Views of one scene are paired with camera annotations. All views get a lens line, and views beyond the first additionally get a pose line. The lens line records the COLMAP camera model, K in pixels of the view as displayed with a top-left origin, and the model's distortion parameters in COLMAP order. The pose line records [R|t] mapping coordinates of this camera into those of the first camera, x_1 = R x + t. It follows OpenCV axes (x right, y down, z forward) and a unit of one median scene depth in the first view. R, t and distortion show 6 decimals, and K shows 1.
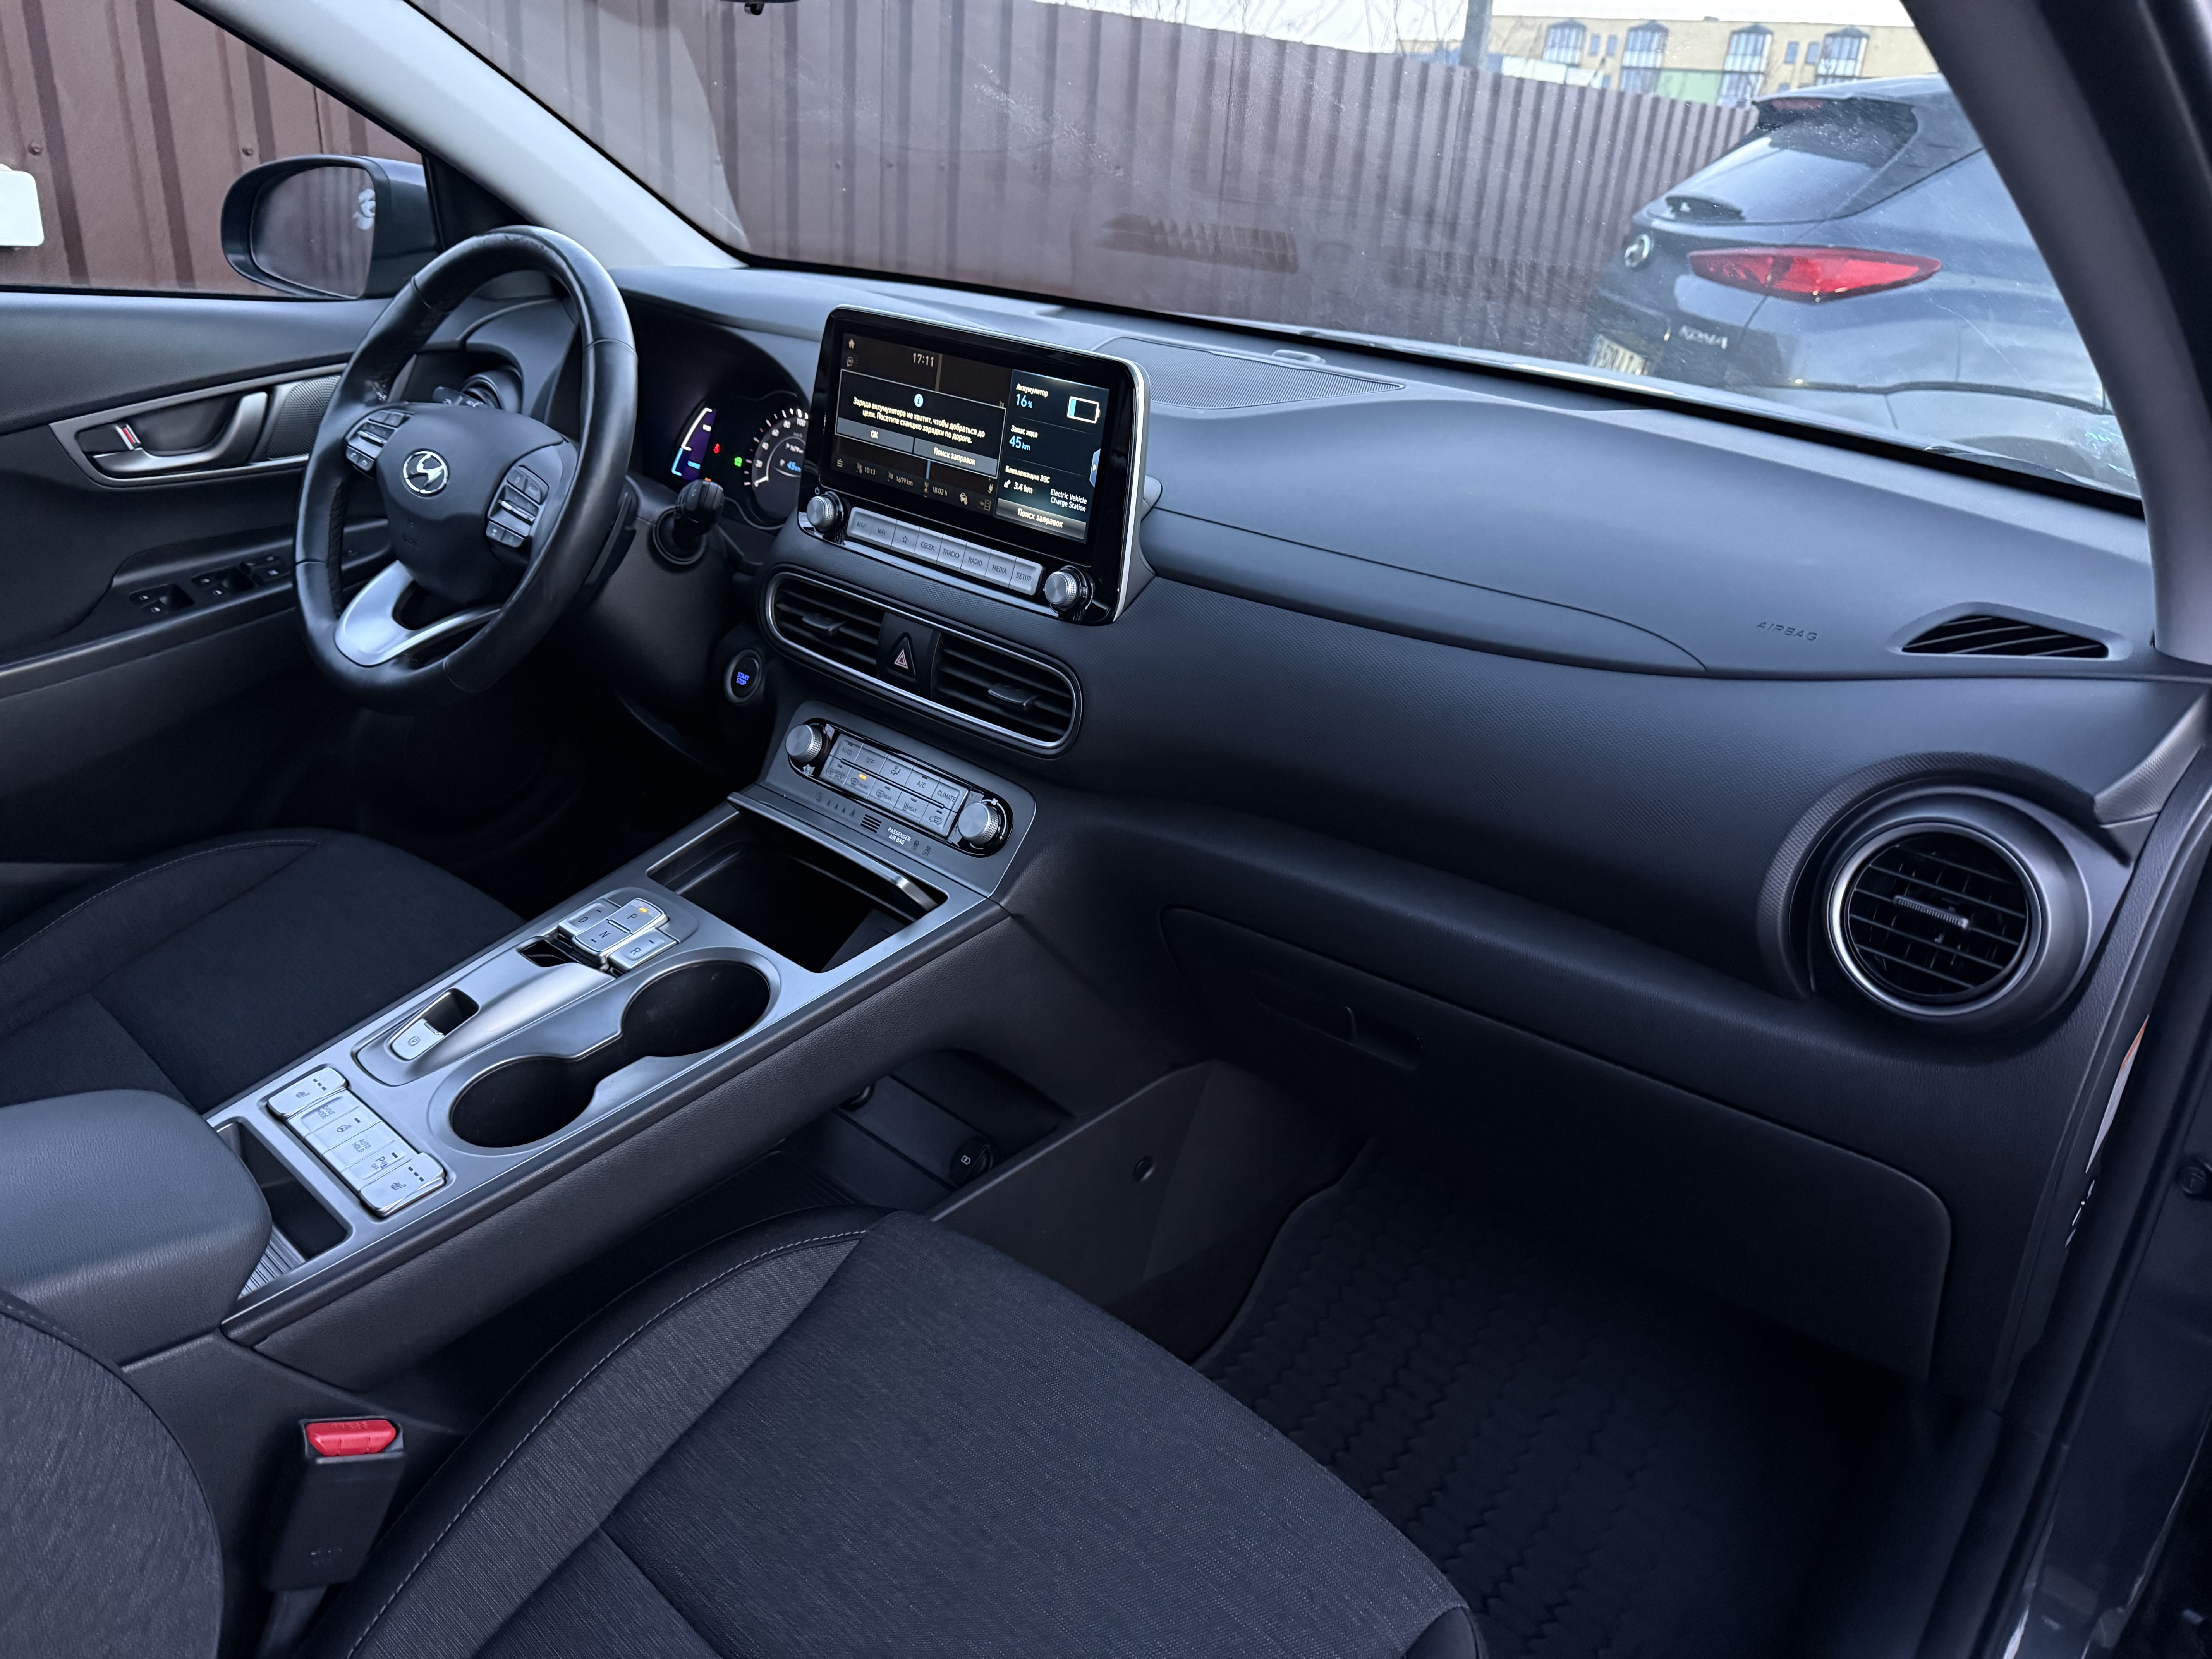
lens RADIAL K [[1523.4, 0, 1106.0], [0, 1523.4, 829.5], [0, 0, 1]] dist [0.124408, -0.150276]
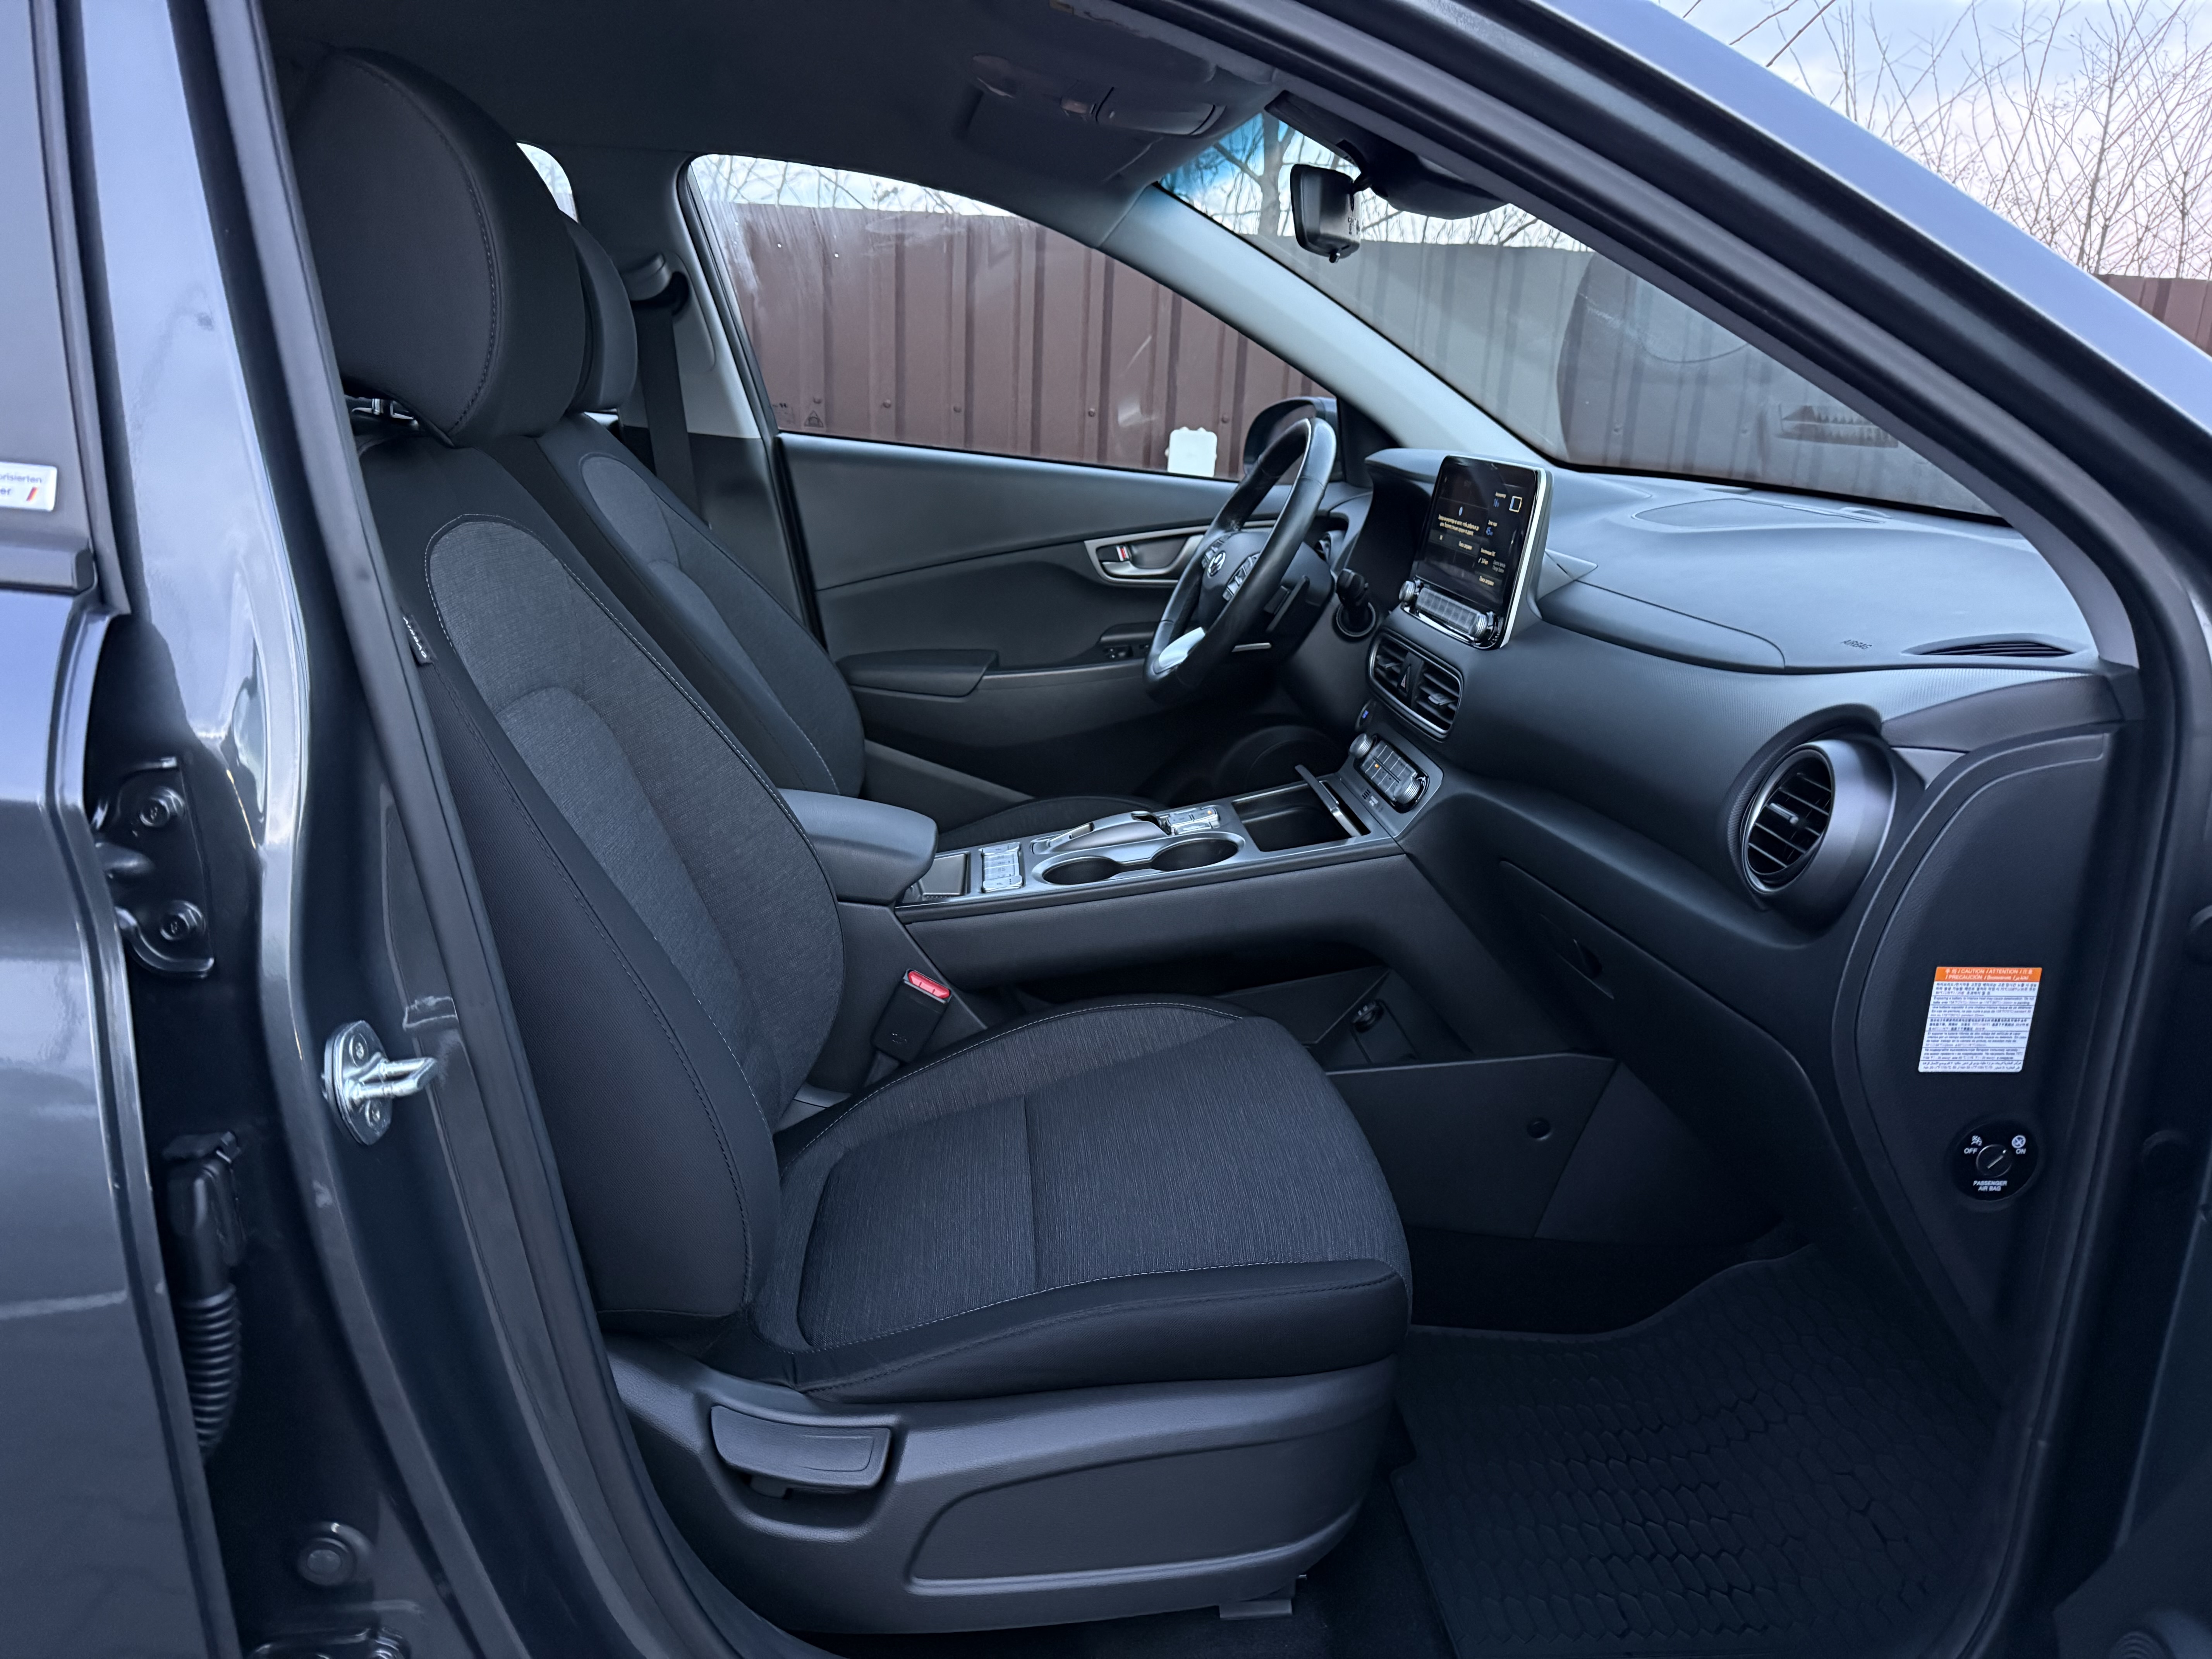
lens RADIAL K [[1523.4, 0, 1106.0], [0, 1523.4, 829.5], [0, 0, 1]] dist [0.124408, -0.150276]
pose [[0.724826, 0.154229, -0.671447, 0.672889], [-0.276403, 0.957842, -0.078363, 0.220123], [0.631054, 0.242389, 0.736898, -0.212502]]
